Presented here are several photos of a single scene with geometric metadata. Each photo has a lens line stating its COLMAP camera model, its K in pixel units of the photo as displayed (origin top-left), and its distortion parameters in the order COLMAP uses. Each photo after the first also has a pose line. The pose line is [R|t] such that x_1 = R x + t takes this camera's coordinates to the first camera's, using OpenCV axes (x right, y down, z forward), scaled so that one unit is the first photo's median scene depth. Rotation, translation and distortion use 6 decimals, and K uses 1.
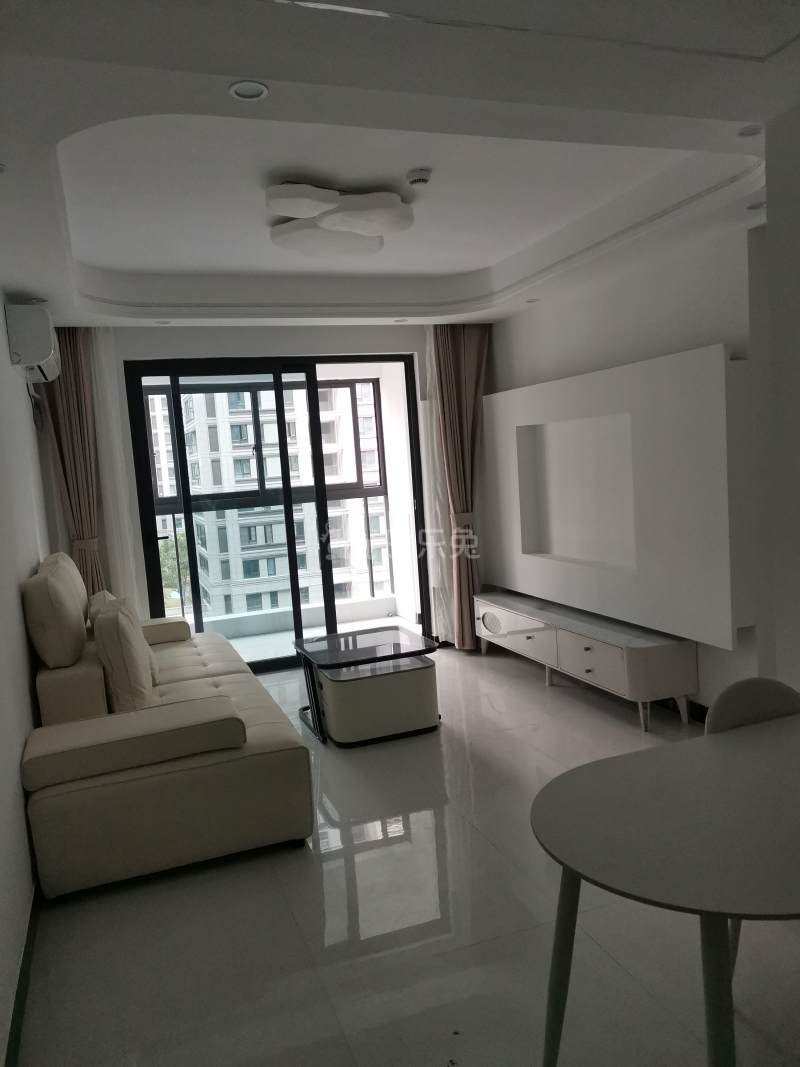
lens RADIAL K [[812.6, 0, 396.3], [0, 812.6, 555.0], [0, 0, 1]] dist [0.028448, -0.002914]
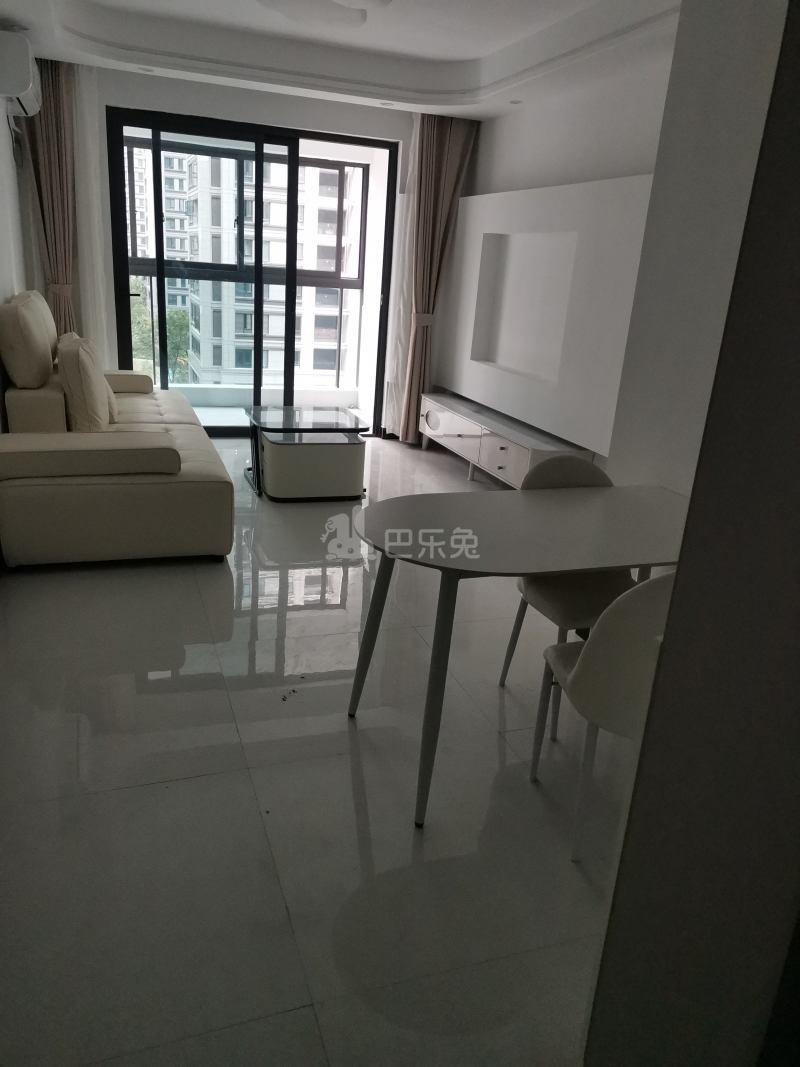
lens RADIAL K [[812.6, 0, 396.3], [0, 812.6, 555.0], [0, 0, 1]] dist [0.028448, -0.002914]
pose [[0.990798, 0.132026, 0.029791, 0.059124], [-0.135344, 0.965465, 0.222621, 0.021328], [0.000629, -0.224604, 0.974450, -0.103471]]
